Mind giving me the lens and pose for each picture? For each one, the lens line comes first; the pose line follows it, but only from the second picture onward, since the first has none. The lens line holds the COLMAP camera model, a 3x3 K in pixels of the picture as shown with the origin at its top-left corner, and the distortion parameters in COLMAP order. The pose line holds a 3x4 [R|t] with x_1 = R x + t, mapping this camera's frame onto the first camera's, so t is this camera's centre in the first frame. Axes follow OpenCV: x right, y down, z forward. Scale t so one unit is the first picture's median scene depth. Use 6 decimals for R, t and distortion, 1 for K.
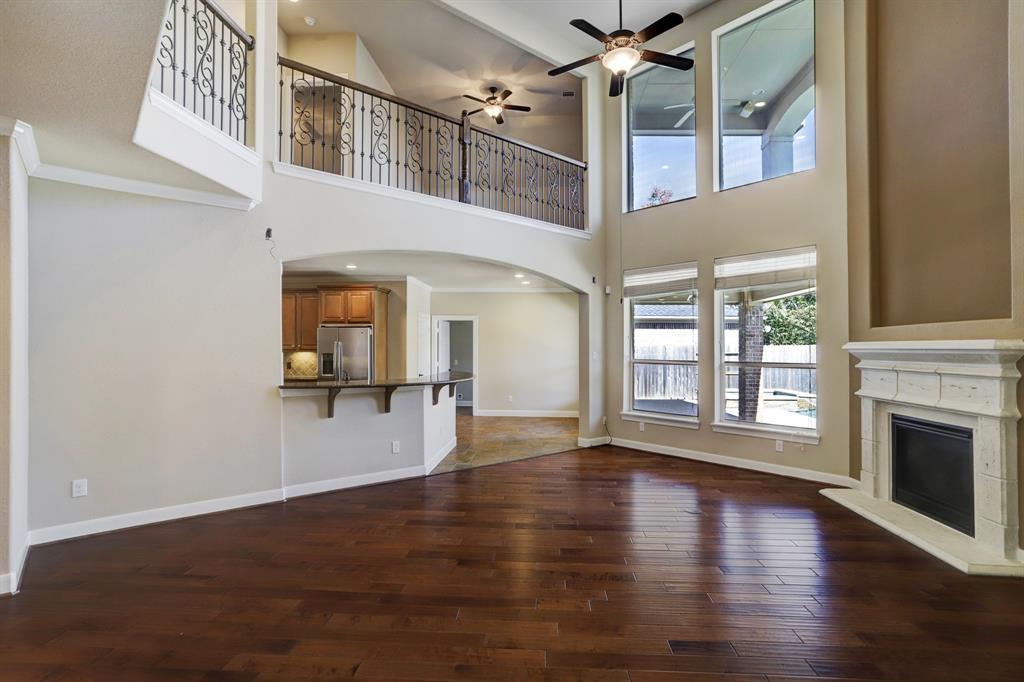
lens RADIAL K [[500.2, 0, 512.0], [0, 500.2, 344.6], [0, 0, 1]] dist [-0.034131, 0.012455]
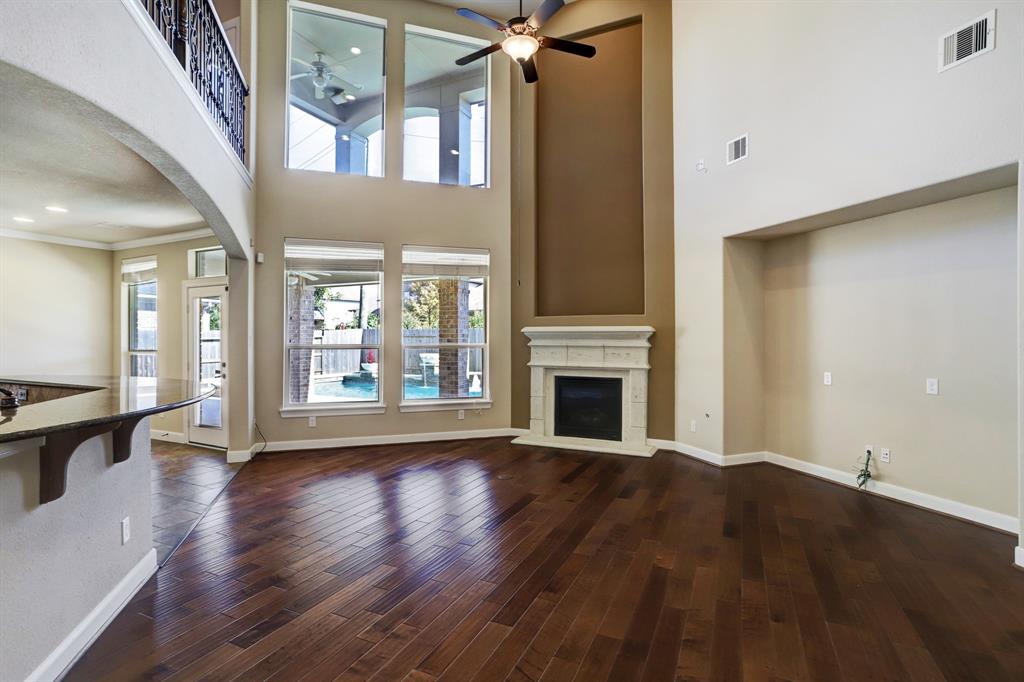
lens RADIAL K [[500.2, 0, 511.2], [0, 500.2, 339.5], [0, 0, 1]] dist [-0.034131, 0.012455]
pose [[0.378583, -0.010882, 0.925504, -0.516475], [-0.005042, 0.999892, 0.013819, 0.009393], [-0.925554, -0.009898, 0.378487, 0.441856]]
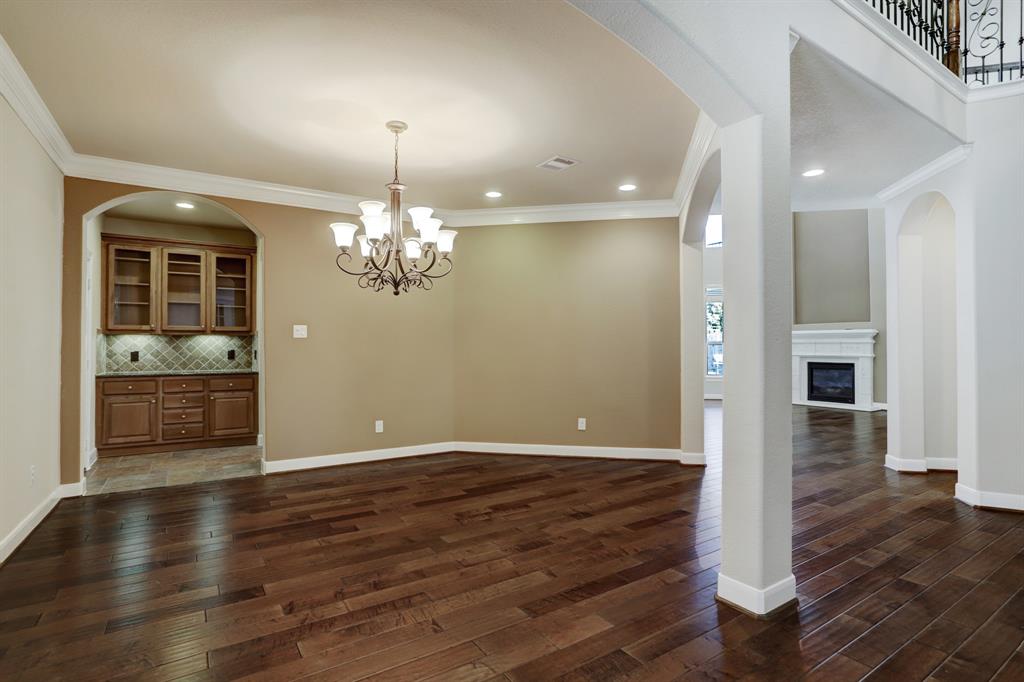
lens RADIAL K [[500.2, 0, 507.9], [0, 500.2, 341.9], [0, 0, 1]] dist [-0.034131, 0.012455]
pose [[0.815073, 0.003700, 0.579347, -1.355488], [-0.008022, 0.999956, 0.004900, 0.037599], [-0.579303, -0.008641, 0.815067, -0.058457]]
